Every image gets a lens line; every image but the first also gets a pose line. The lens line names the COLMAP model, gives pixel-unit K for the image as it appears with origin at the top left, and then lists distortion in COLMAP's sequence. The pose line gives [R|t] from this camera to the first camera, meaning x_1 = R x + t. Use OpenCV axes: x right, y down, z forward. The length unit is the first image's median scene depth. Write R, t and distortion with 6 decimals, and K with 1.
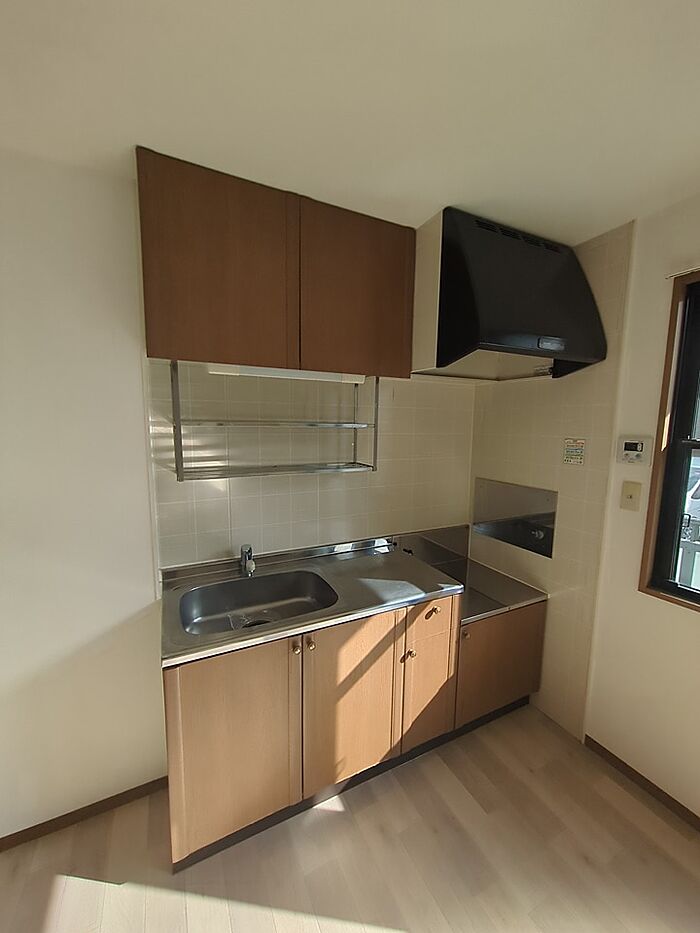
lens RADIAL K [[371.3, 0, 350.0], [0, 371.3, 466.5], [0, 0, 1]] dist [-0.002942, -0.000809]
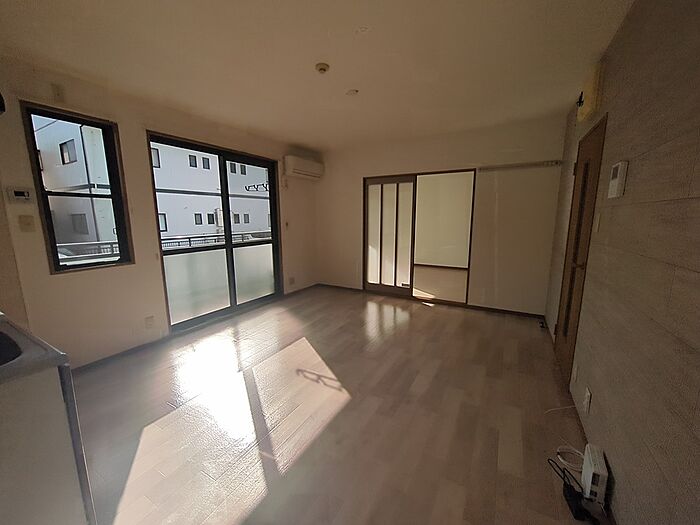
lens RADIAL K [[278.5, 0, 355.0], [0, 278.5, 263.5], [0, 0, 1]] dist [-0.002942, -0.000809]
pose [[-0.564629, -0.144972, 0.812513, -1.158685], [0.101441, 0.964799, 0.242636, 0.101844], [-0.819087, 0.219421, -0.530047, 0.490807]]
